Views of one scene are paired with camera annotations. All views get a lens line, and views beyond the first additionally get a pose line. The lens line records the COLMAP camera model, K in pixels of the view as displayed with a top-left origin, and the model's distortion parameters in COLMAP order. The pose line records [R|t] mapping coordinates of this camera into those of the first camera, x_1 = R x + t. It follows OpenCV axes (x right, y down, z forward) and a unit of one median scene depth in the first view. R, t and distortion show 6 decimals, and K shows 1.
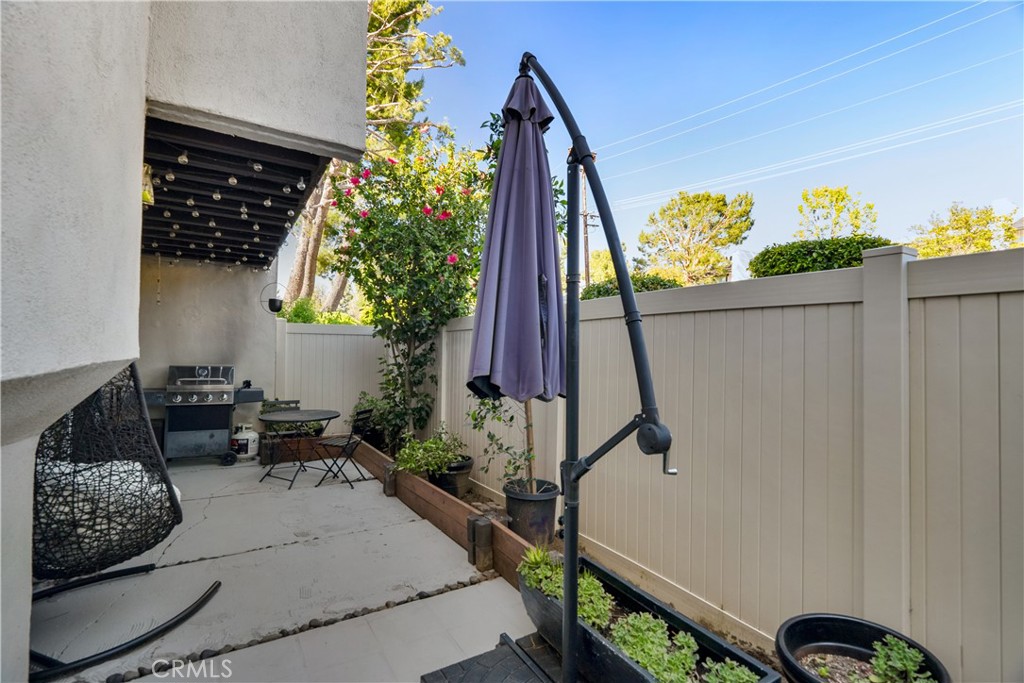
lens RADIAL K [[461.6, 0, 499.0], [0, 461.6, 347.4], [0, 0, 1]] dist [-0.009359, 0.001136]
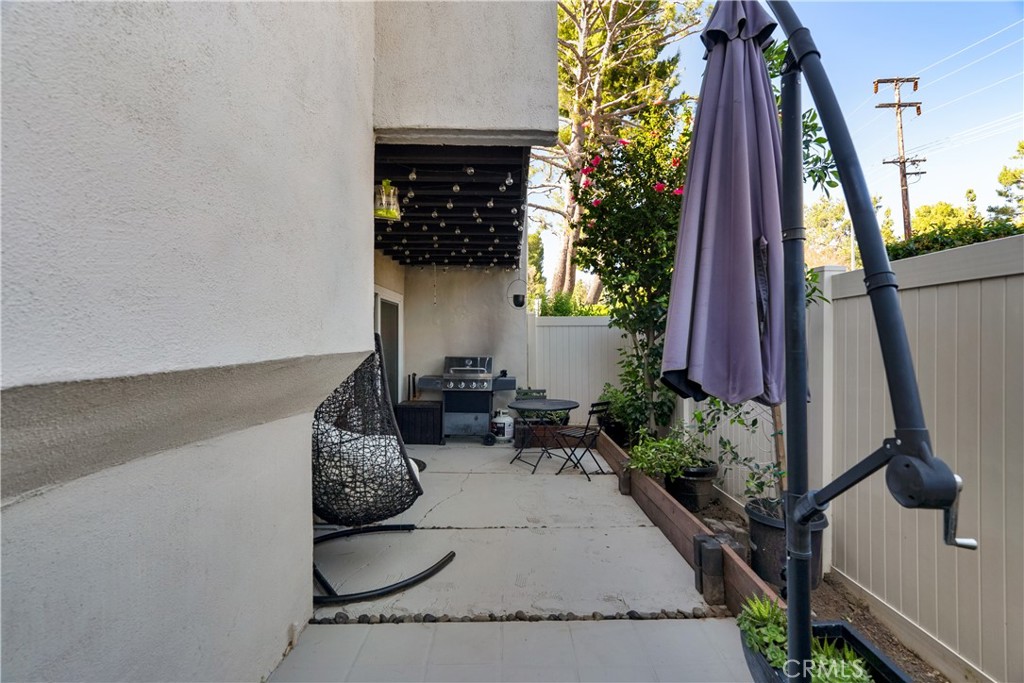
lens RADIAL K [[464.4, 0, 517.3], [0, 464.4, 338.5], [0, 0, 1]] dist [-0.008182, 0.001784]
pose [[0.867986, -0.018539, -0.496243, 0.080142], [0.018918, 0.999812, -0.004261, 0.002412], [0.496229, -0.005690, 0.868173, 0.098395]]
